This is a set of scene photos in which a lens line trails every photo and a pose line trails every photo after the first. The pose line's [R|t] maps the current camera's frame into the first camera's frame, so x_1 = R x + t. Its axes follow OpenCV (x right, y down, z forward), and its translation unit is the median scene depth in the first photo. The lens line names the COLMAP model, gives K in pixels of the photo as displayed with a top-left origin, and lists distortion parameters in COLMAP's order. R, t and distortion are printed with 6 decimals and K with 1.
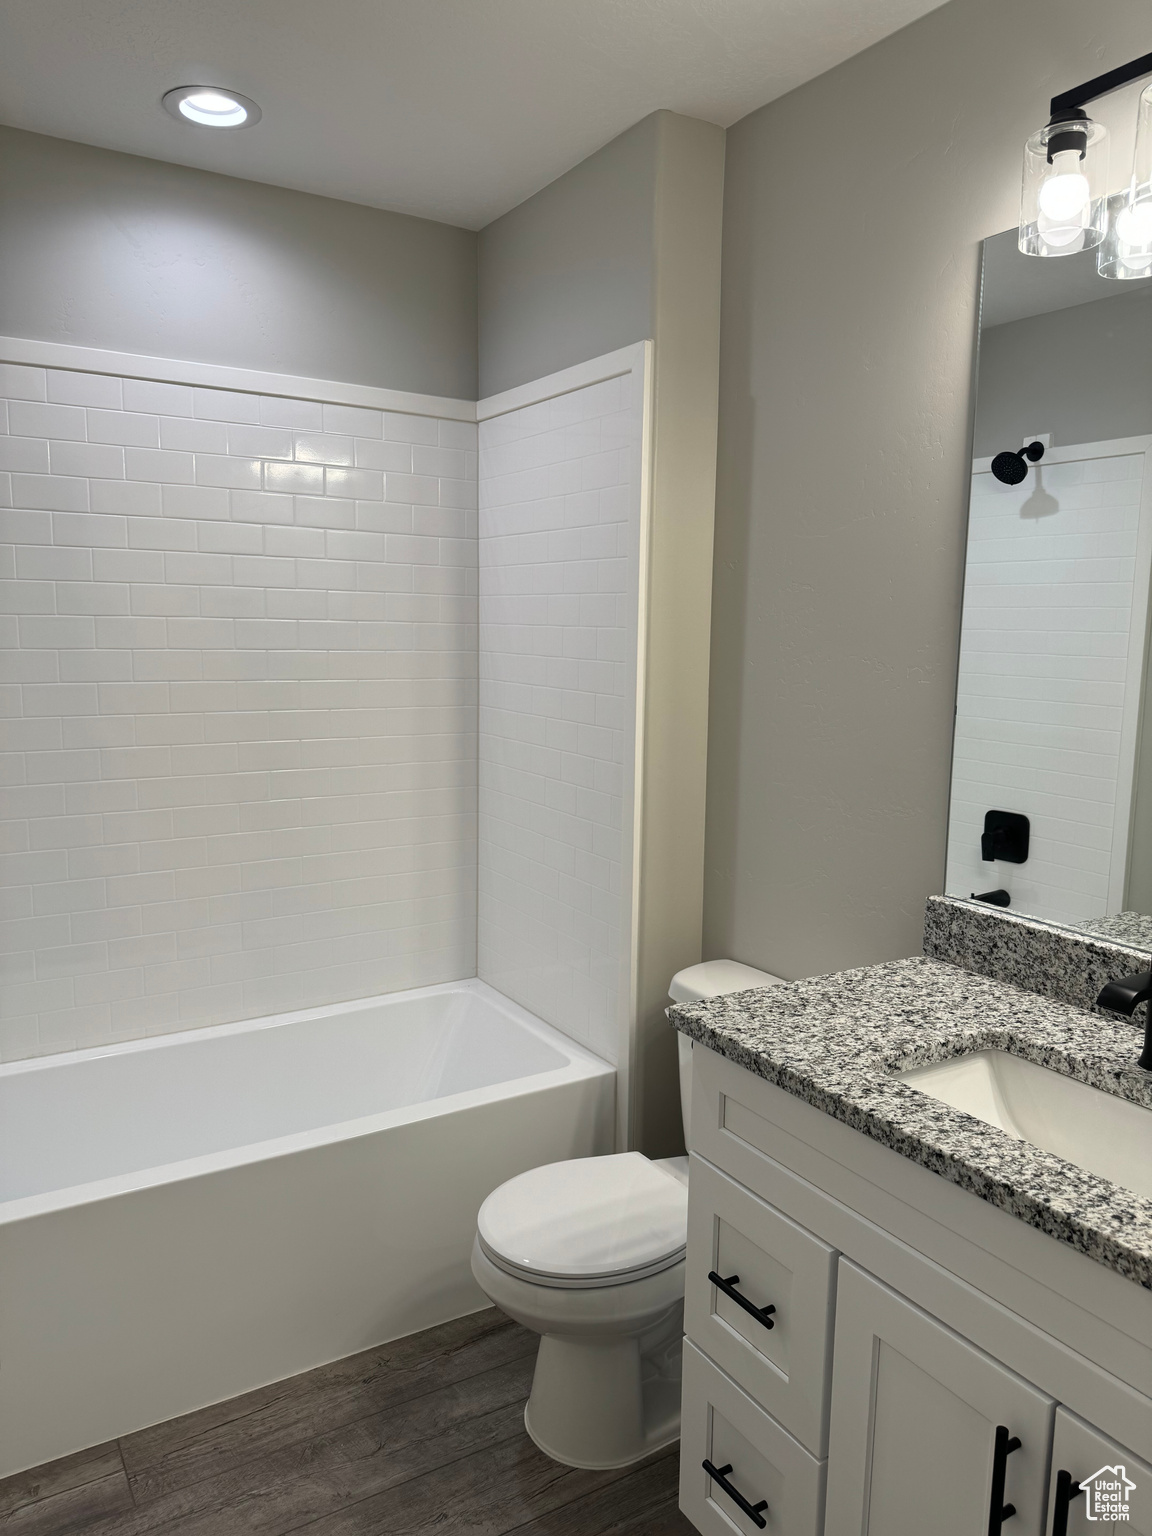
lens RADIAL K [[1071.1, 0, 582.3], [0, 1071.1, 763.5], [0, 0, 1]] dist [0.020229, -0.017612]
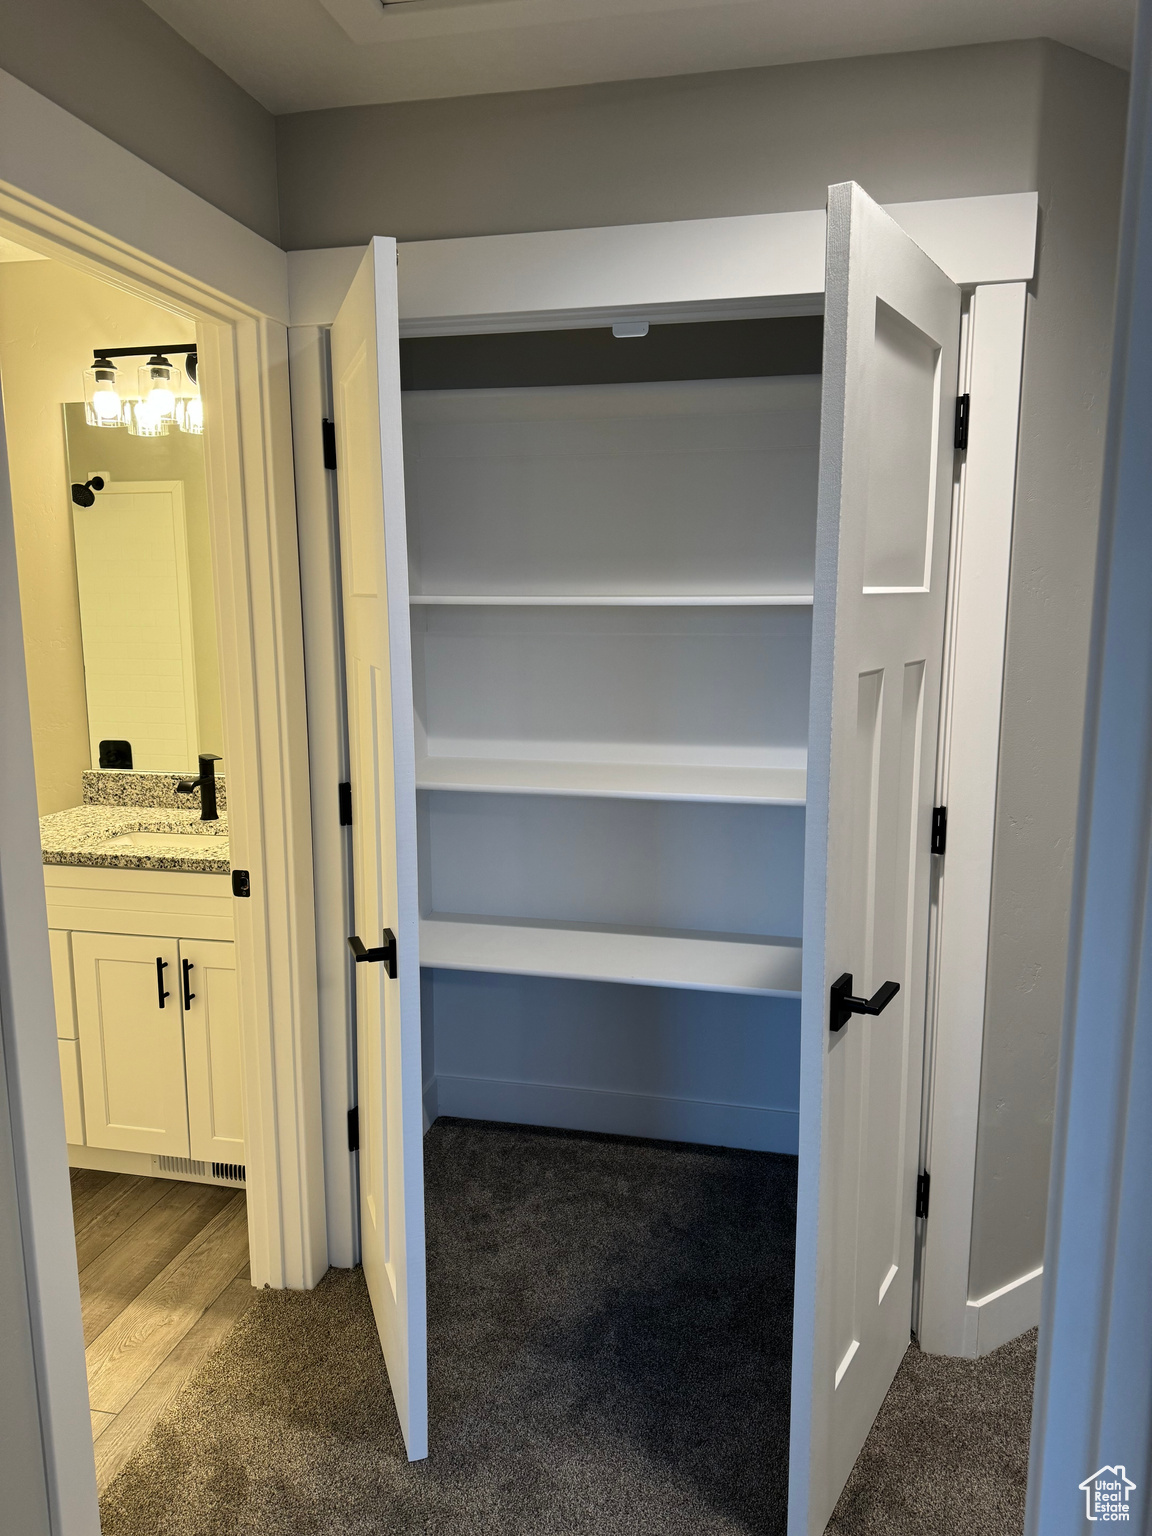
lens RADIAL K [[1071.1, 0, 578.9], [0, 1071.1, 757.1], [0, 0, 1]] dist [0.020229, -0.017612]
pose [[0.690894, -0.126051, 0.711882, -0.429137], [0.109002, 0.991589, 0.069790, 0.079966], [-0.714692, 0.029379, 0.698822, -0.950445]]
